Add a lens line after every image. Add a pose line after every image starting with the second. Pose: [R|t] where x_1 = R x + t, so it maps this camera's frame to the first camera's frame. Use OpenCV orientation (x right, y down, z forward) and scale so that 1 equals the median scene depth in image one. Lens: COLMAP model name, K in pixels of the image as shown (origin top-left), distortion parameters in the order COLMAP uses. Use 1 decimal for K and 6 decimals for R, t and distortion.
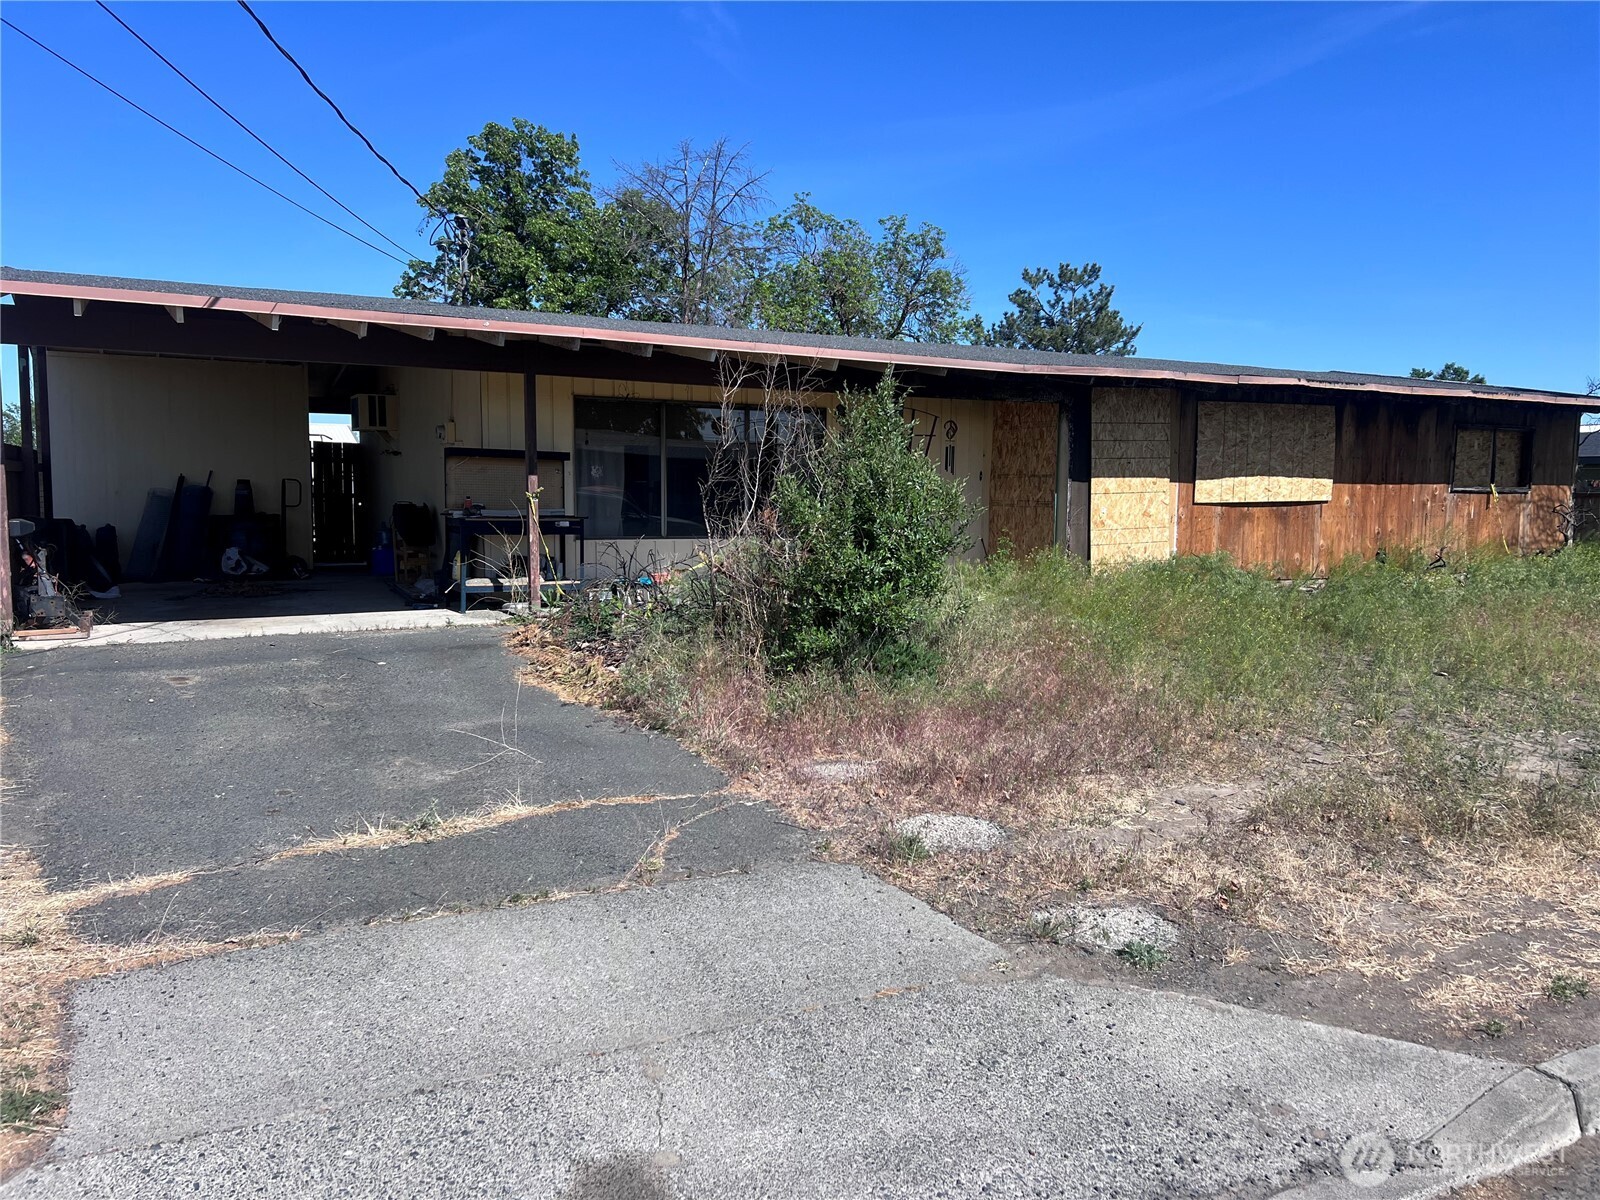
lens RADIAL K [[1242.0, 0, 800.0], [0, 1242.0, 600.0], [0, 0, 1]] dist [0.123273, -0.258522]
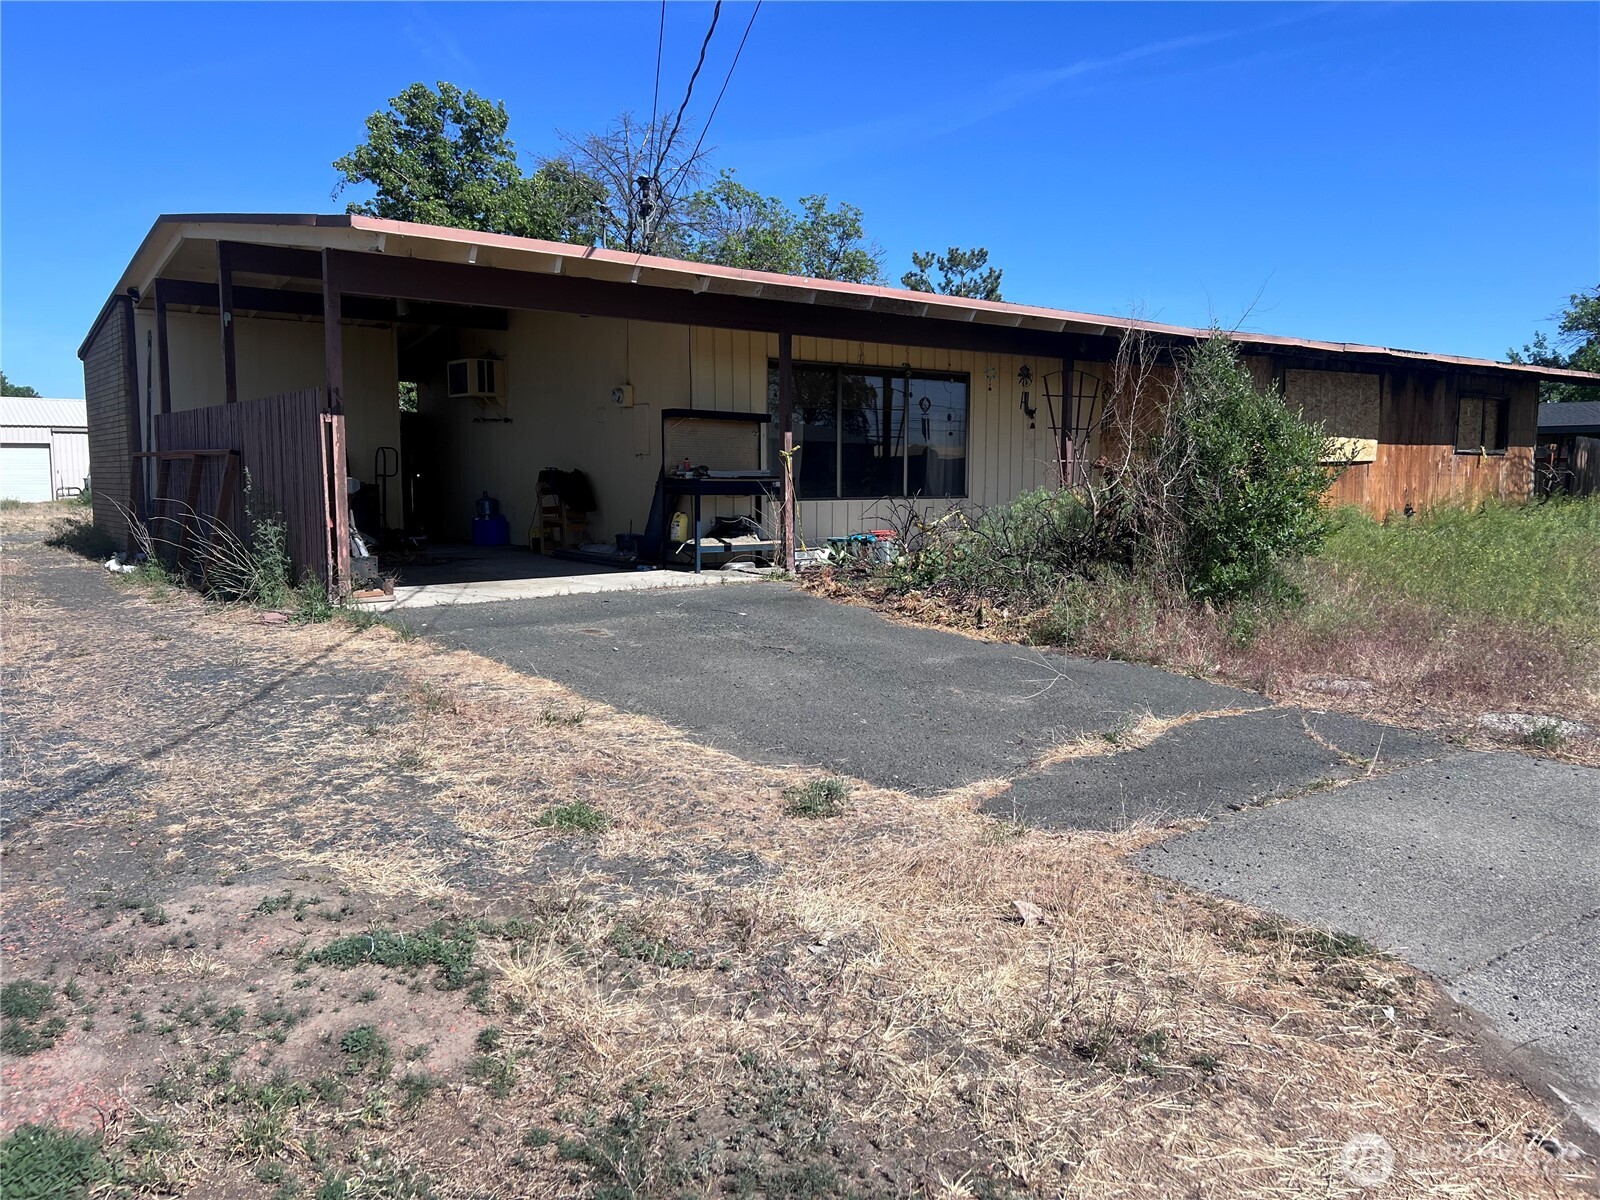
lens RADIAL K [[1242.0, 0, 800.0], [0, 1242.0, 600.0], [0, 0, 1]] dist [0.123273, -0.258522]
pose [[0.984273, -0.027264, 0.174539, -0.262446], [0.025340, 0.999591, 0.013245, 0.015225], [-0.174829, -0.008614, 0.984561, -0.000442]]
